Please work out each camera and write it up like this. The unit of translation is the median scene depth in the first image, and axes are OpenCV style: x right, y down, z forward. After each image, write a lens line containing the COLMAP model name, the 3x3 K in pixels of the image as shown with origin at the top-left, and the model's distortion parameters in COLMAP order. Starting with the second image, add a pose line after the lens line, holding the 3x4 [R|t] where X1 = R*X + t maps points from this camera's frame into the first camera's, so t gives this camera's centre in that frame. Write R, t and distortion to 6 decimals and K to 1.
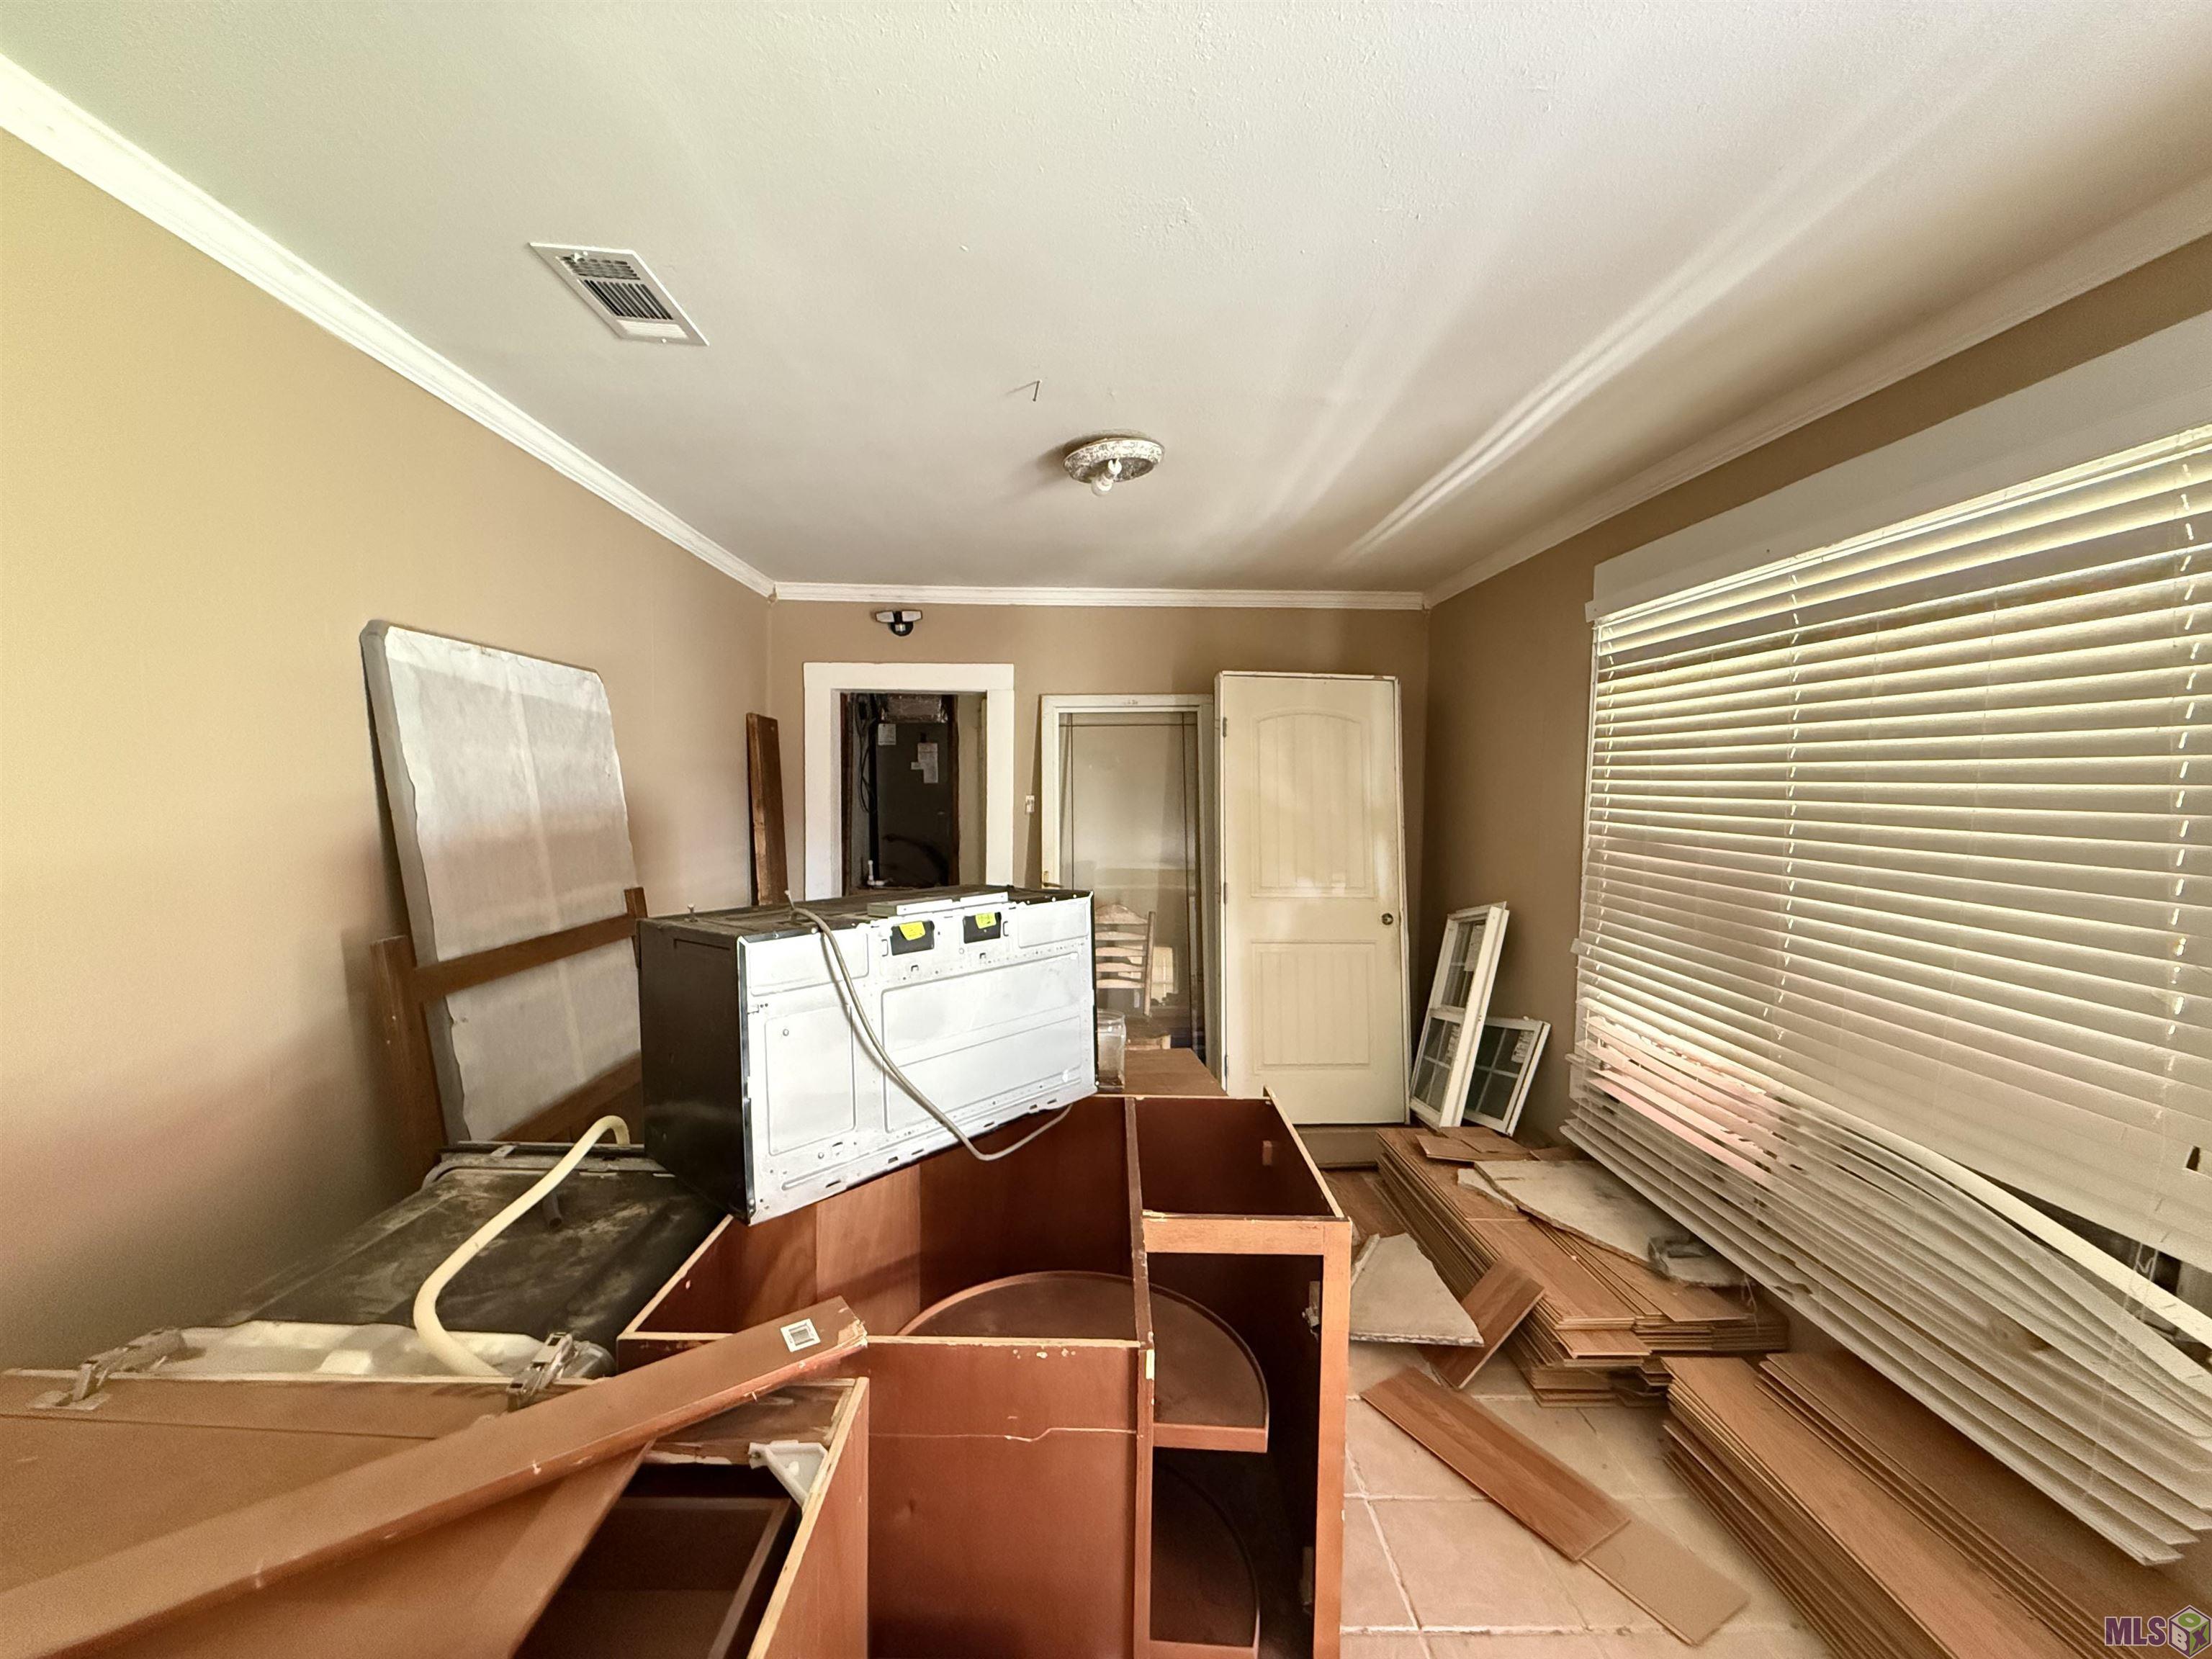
lens RADIAL K [[878.8, 0, 1100.0], [0, 878.8, 831.6], [0, 0, 1]] dist [0.000205, 0.000035]
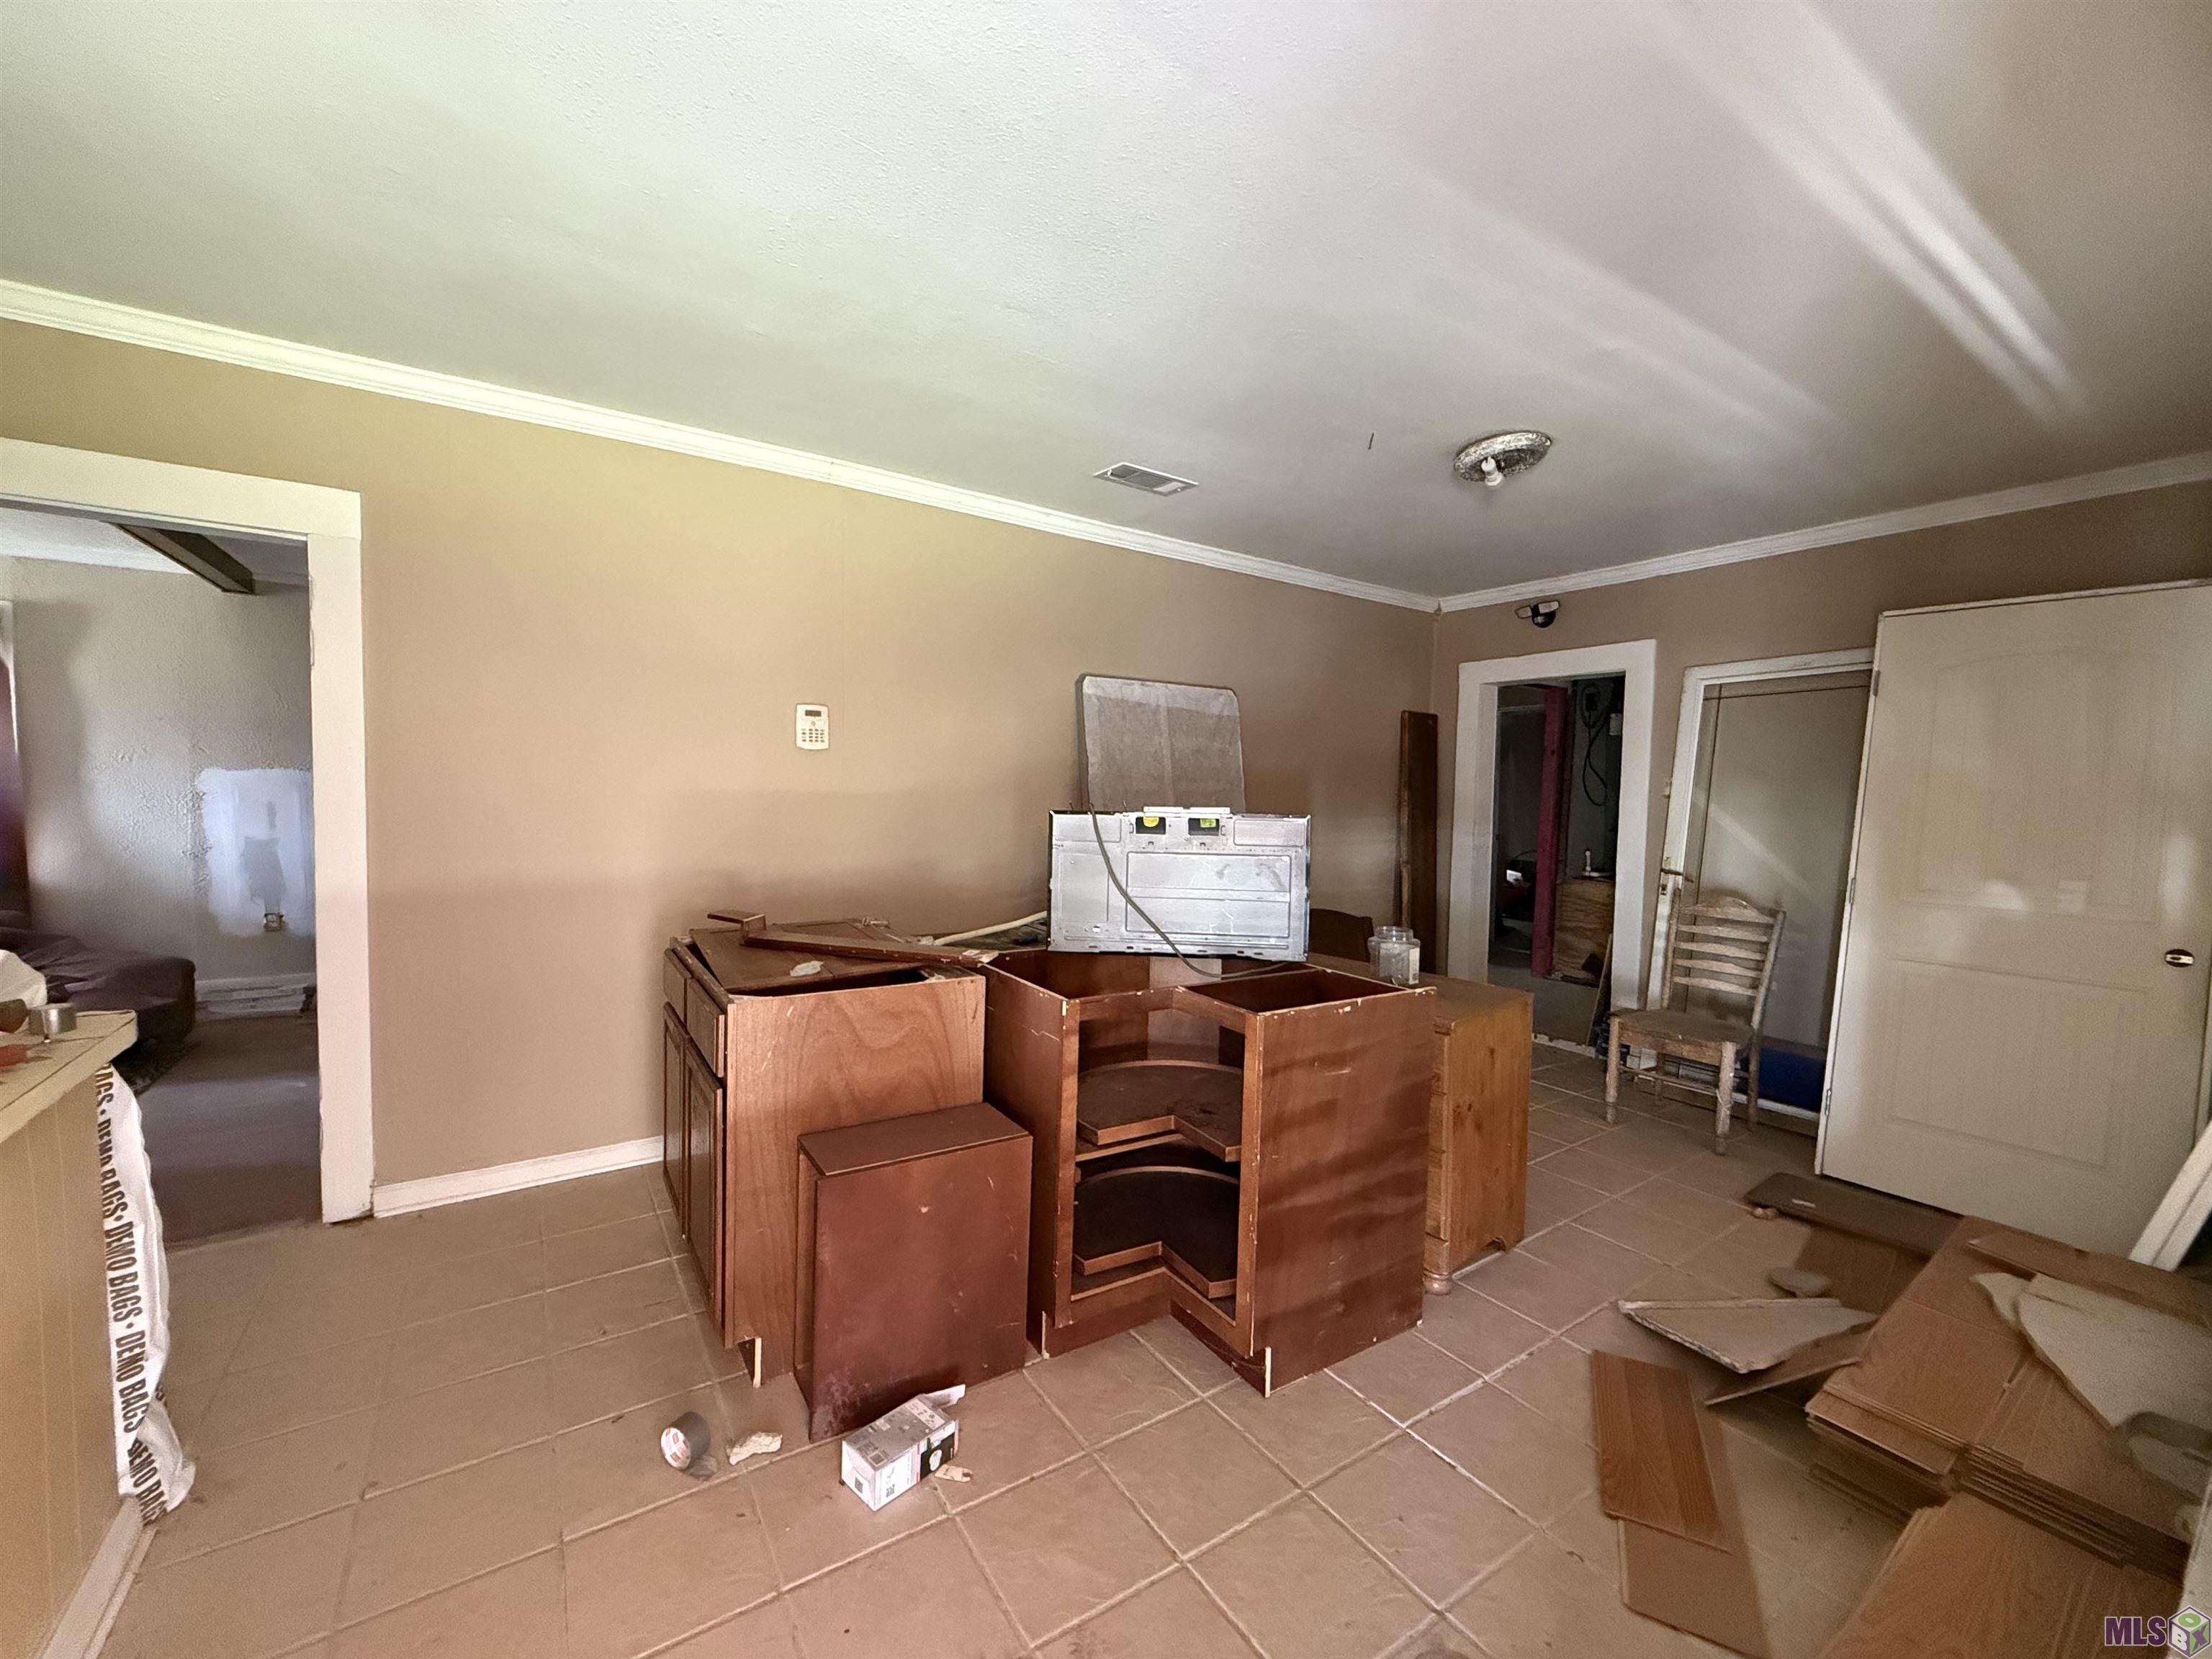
lens RADIAL K [[882.0, 0, 1106.3], [0, 882.0, 835.2], [0, 0, 1]] dist [-0.002193, 0.000093]
pose [[0.539480, 0.043262, -0.840886, 0.685231], [-0.054378, 0.998384, 0.016478, 0.066076], [0.840241, 0.036836, 0.540961, -0.008946]]
